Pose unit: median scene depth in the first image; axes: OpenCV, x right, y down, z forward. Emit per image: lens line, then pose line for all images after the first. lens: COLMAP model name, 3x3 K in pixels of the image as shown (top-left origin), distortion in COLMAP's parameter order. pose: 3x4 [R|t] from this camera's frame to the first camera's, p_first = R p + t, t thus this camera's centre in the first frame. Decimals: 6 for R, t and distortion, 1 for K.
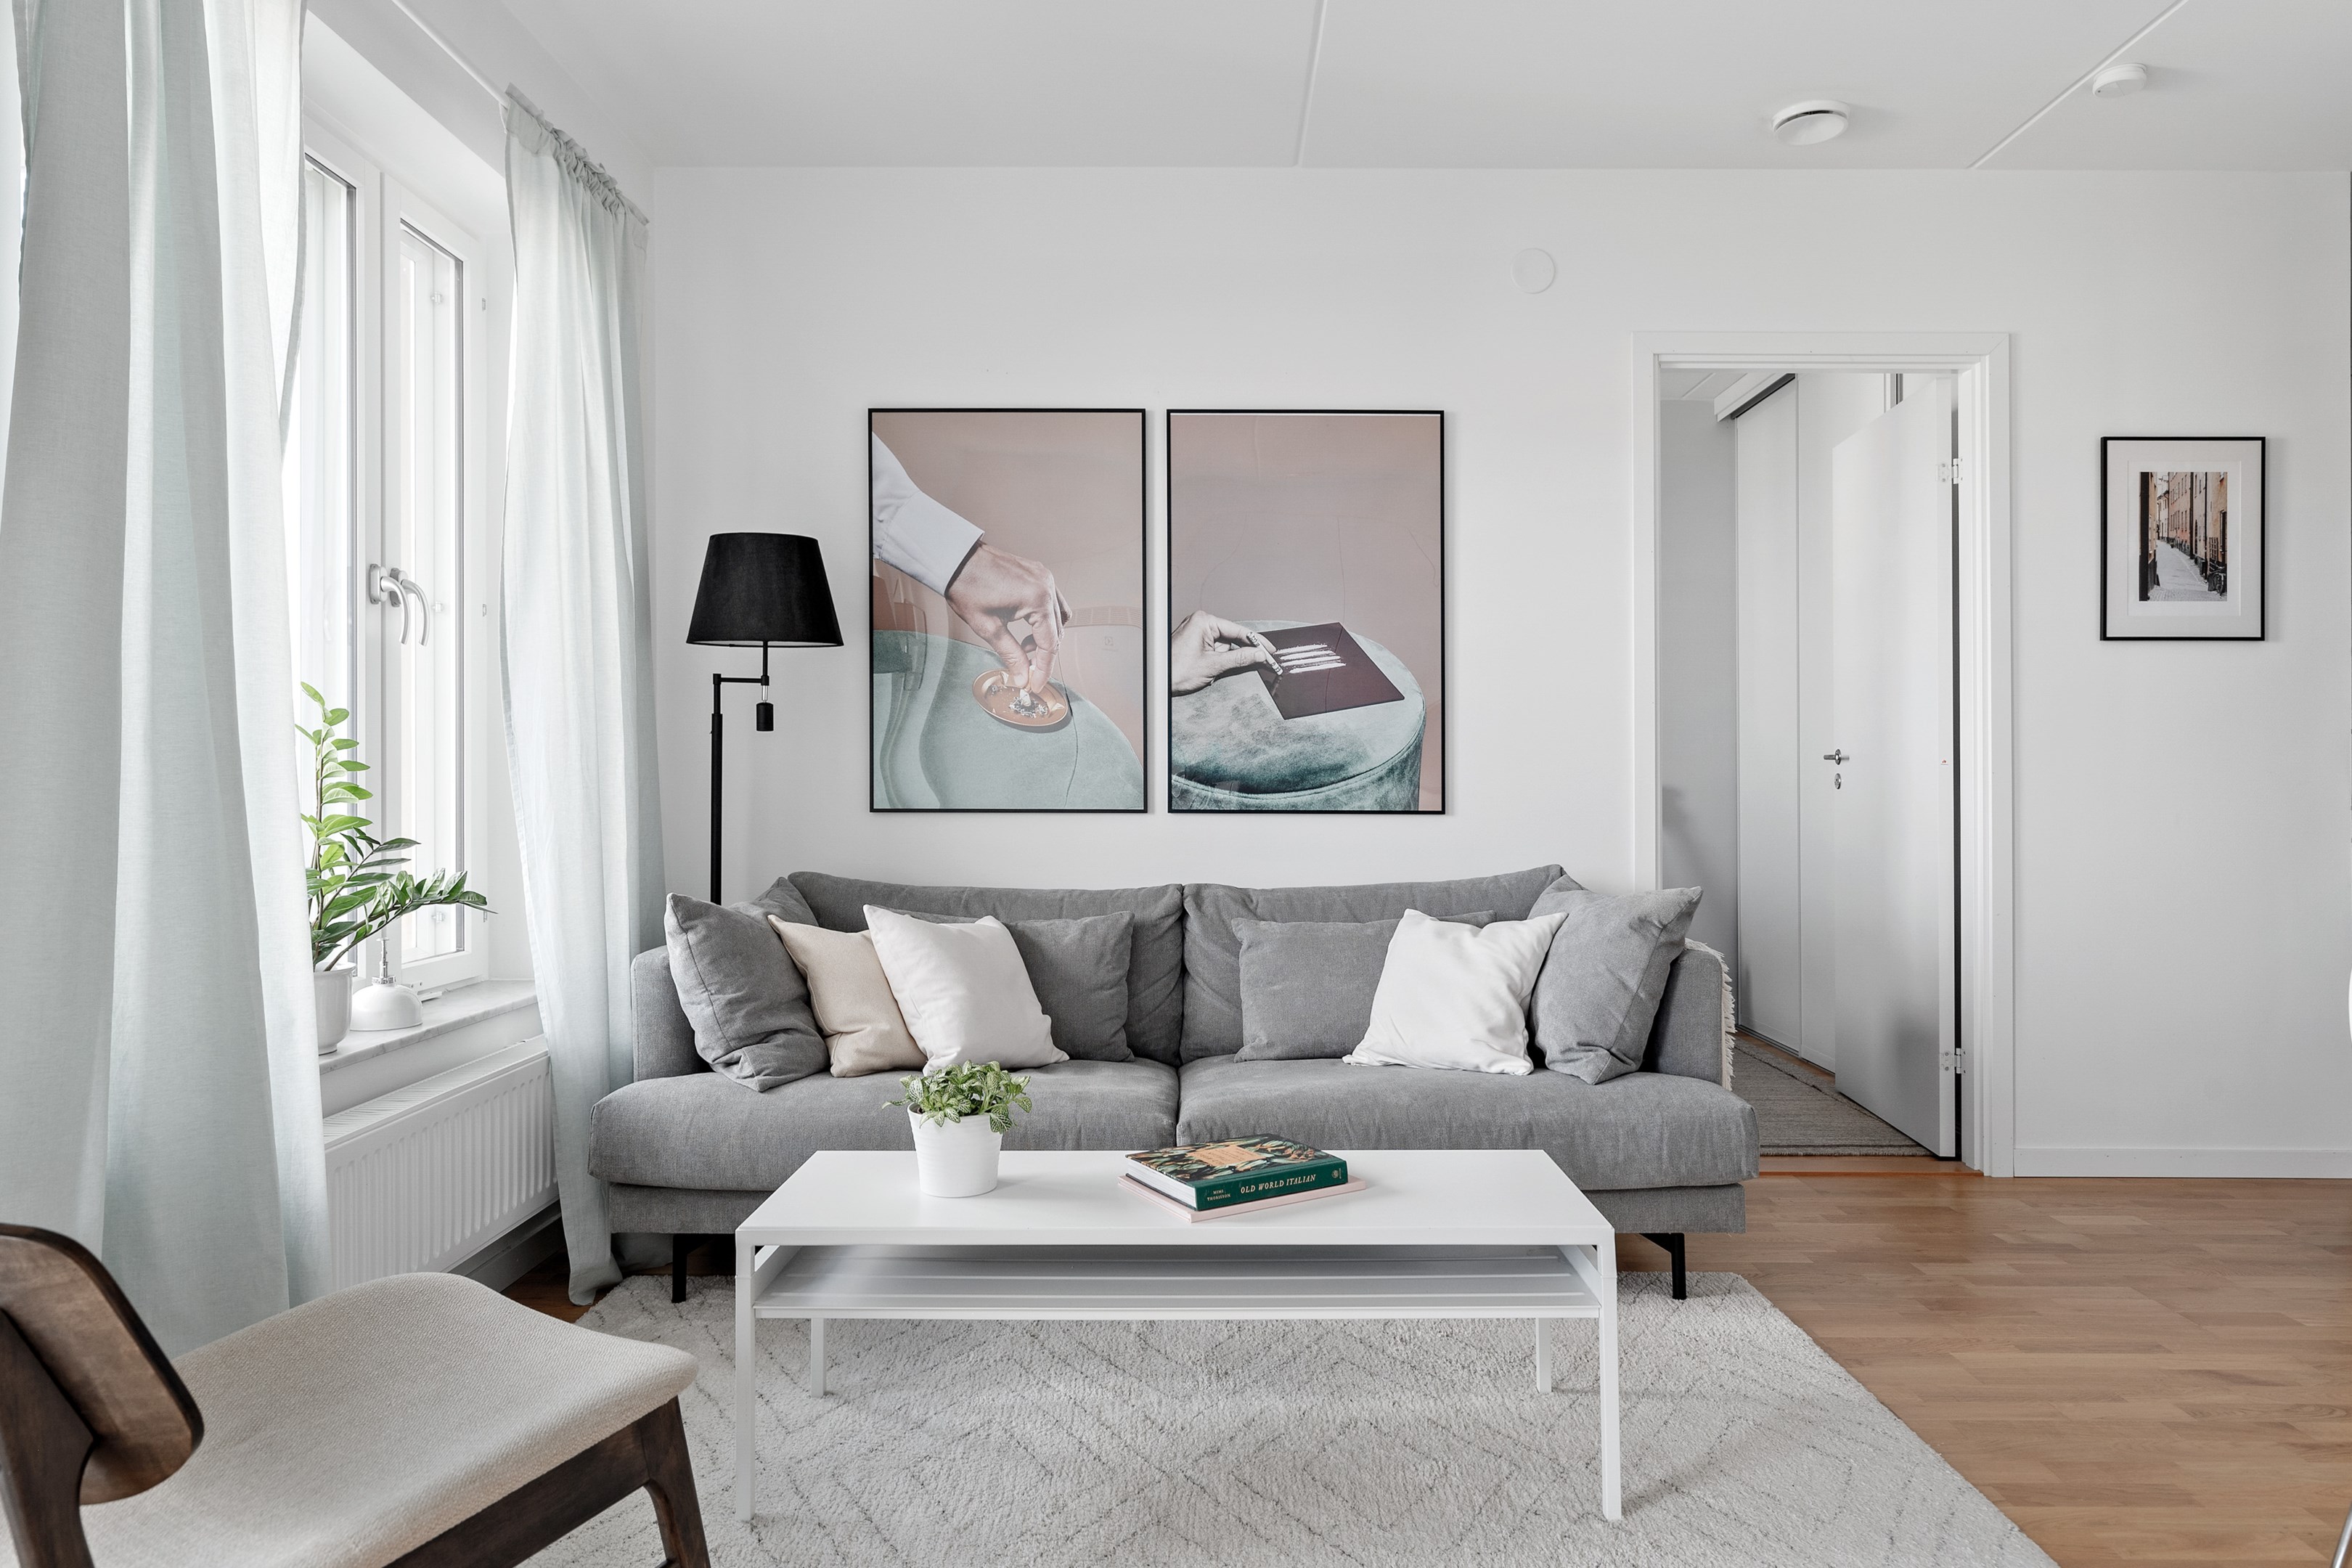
lens RADIAL K [[1419.4, 0, 1176.0], [0, 1419.4, 784.0], [0, 0, 1]] dist [0.001914, 0.003003]
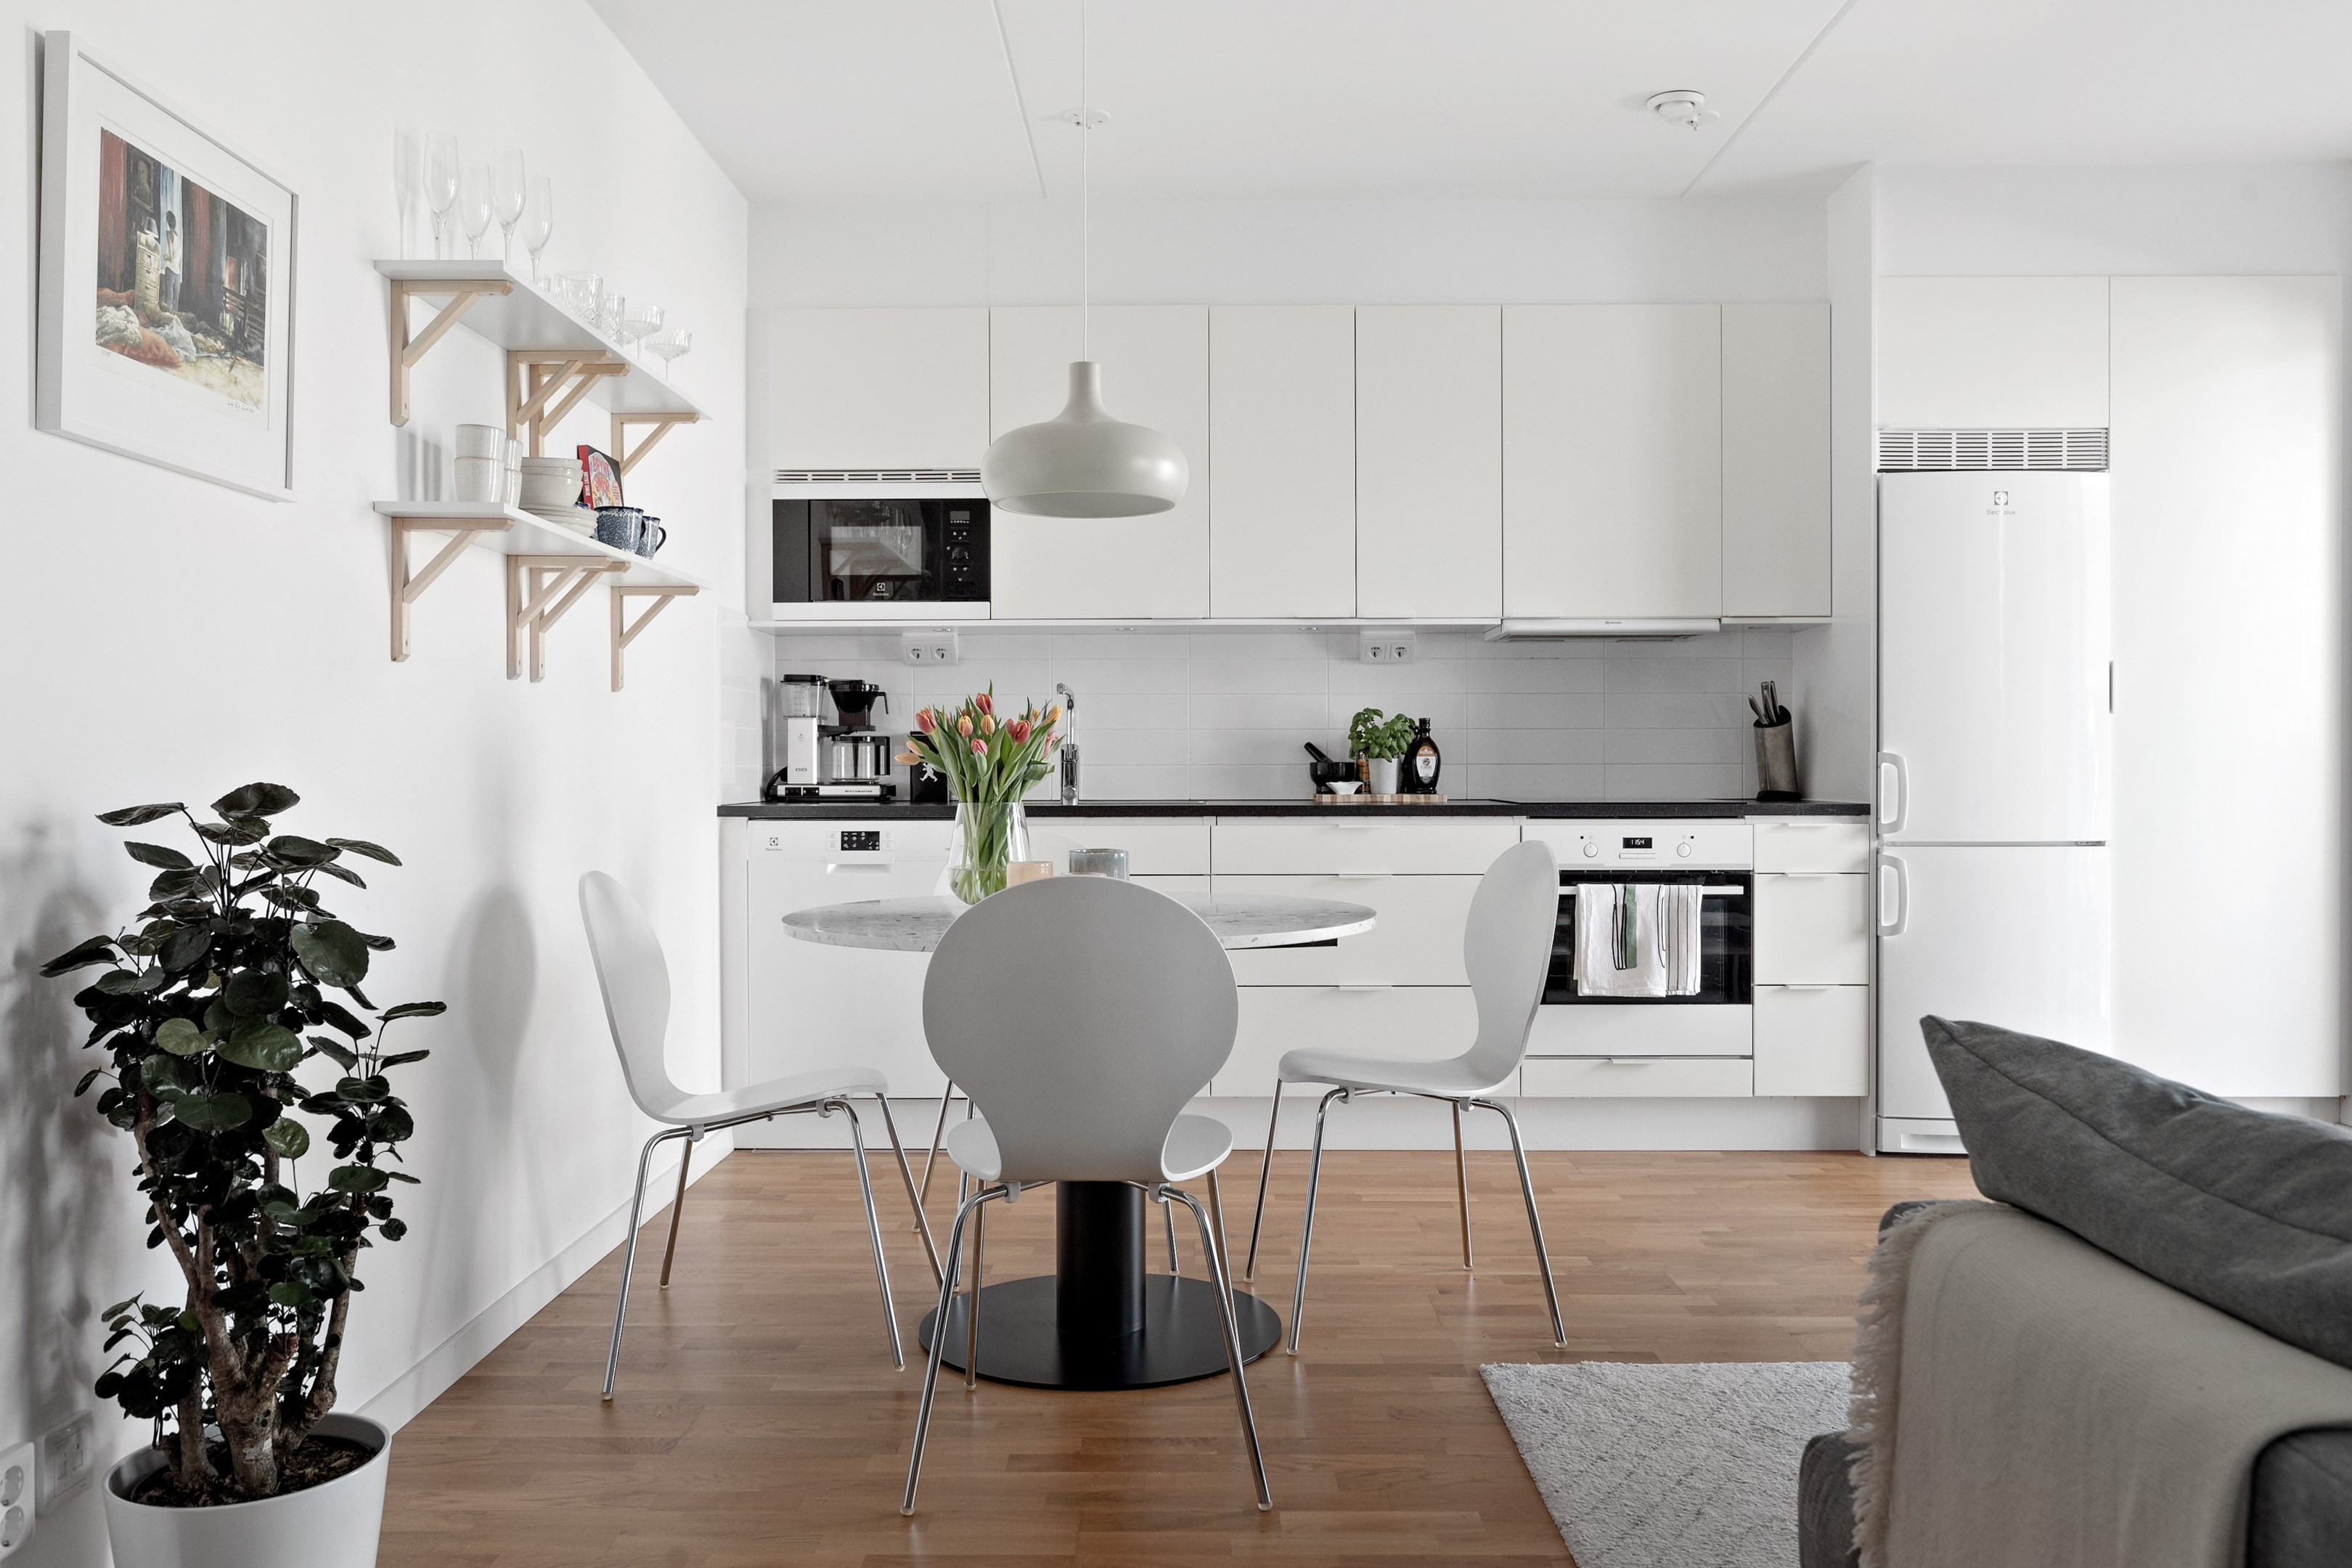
lens RADIAL K [[1828.2, 0, 1176.0], [0, 1828.2, 784.0], [0, 0, 1]] dist [0.002780, 0.001663]
pose [[-0.999985, -0.000989, 0.005307, 0.440869], [-0.000894, 0.999841, 0.017830, -0.006042], [-0.005324, 0.017825, -0.999827, 1.169310]]
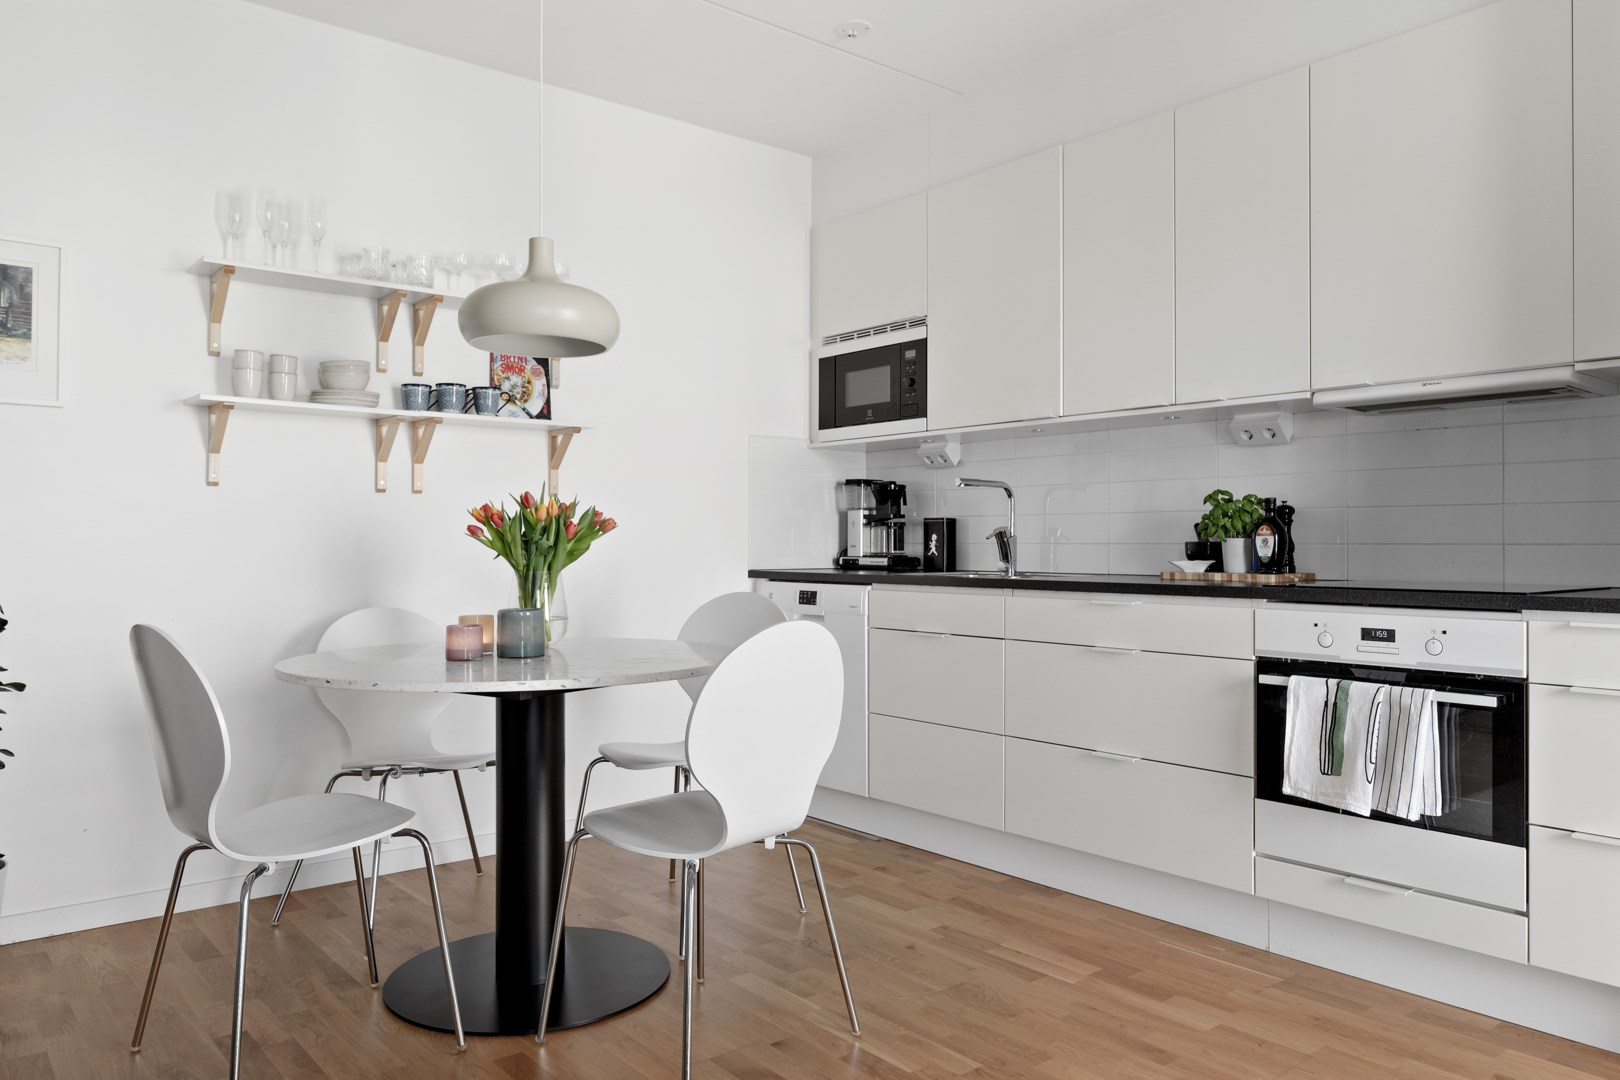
lens RADIAL K [[1161.1, 0, 810.0], [0, 1161.1, 540.0], [0, 0, 1]] dist [-0.001092, -0.000306]
pose [[-0.630884, -0.001303, 0.775876, -0.195174], [0.003814, 0.999981, 0.004780, -0.004805], [-0.775868, 0.005975, -0.630867, 0.613065]]
